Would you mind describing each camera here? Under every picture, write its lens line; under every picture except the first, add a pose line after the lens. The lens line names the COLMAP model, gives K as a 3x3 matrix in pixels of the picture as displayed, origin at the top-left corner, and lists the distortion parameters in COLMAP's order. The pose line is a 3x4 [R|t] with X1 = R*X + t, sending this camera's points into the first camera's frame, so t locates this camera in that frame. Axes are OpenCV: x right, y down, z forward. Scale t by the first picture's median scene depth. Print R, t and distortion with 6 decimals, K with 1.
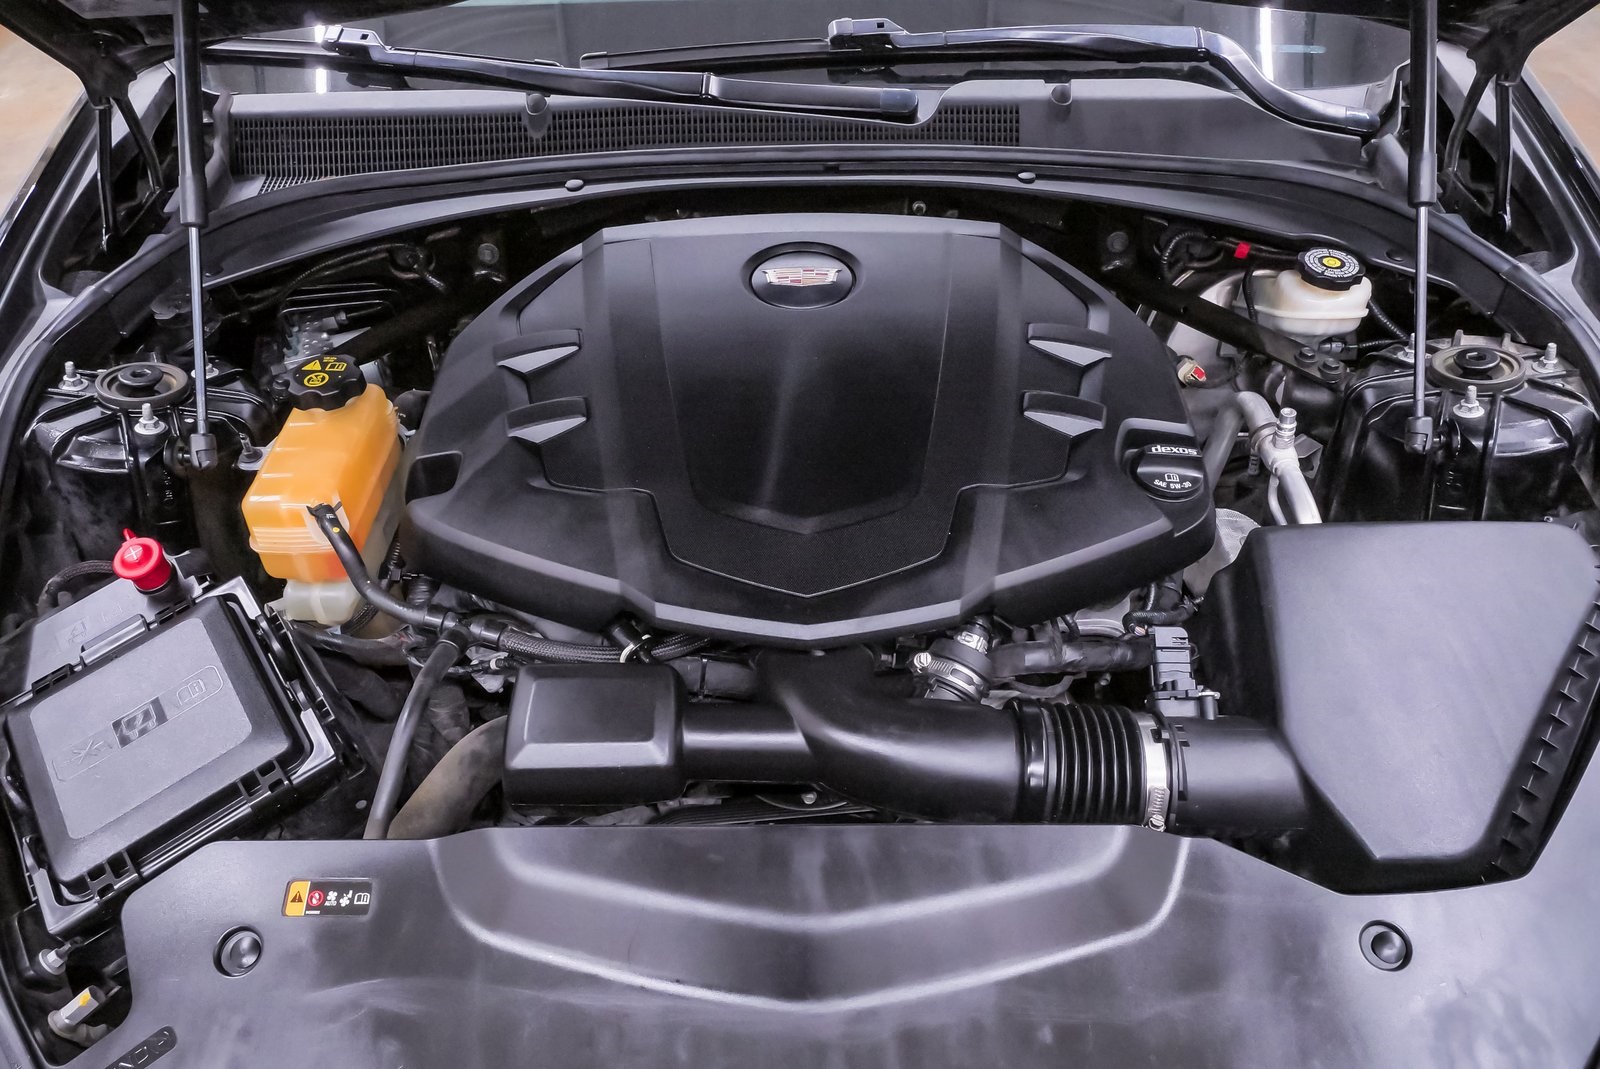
lens RADIAL K [[1170.2, 0, 800.0], [0, 1170.2, 534.5], [0, 0, 1]] dist [-0.038539, 0.002687]
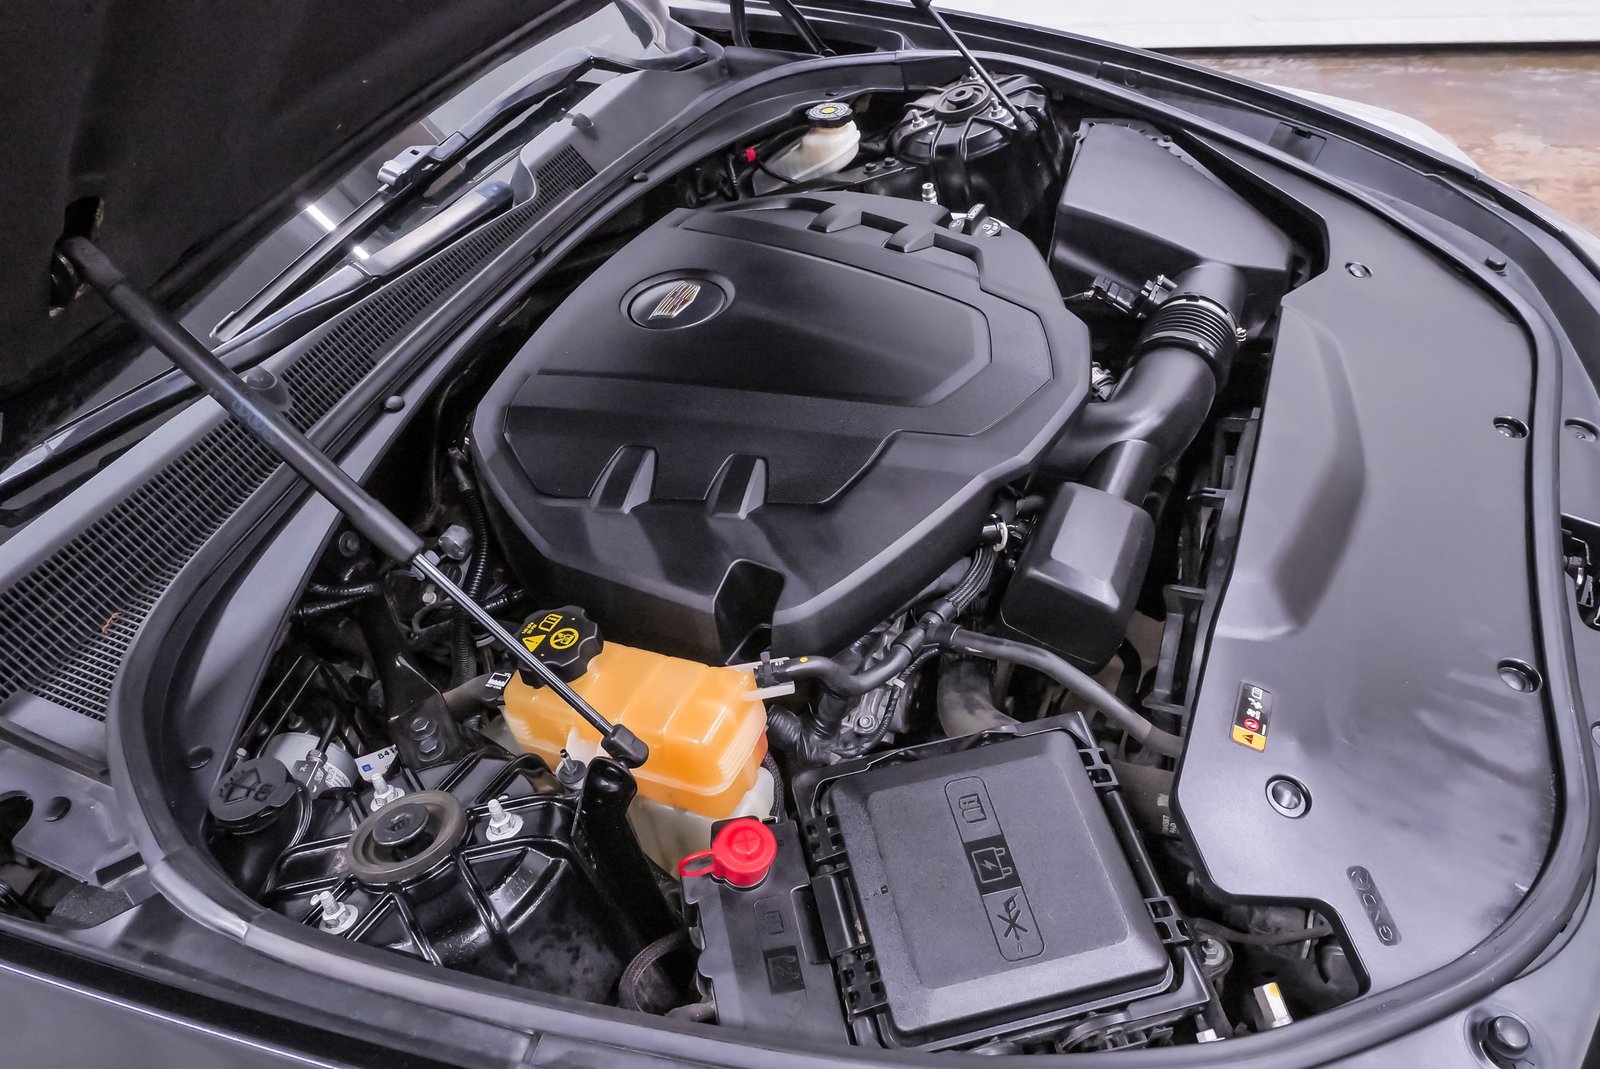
lens RADIAL K [[1170.2, 0, 800.0], [0, 1170.2, 534.5], [0, 0, 1]] dist [-0.038539, 0.002687]
pose [[0.398406, -0.630692, 0.665958, -0.897848], [0.717741, 0.666438, 0.201762, -0.241727], [-0.571070, 0.397601, 0.718187, 0.298460]]
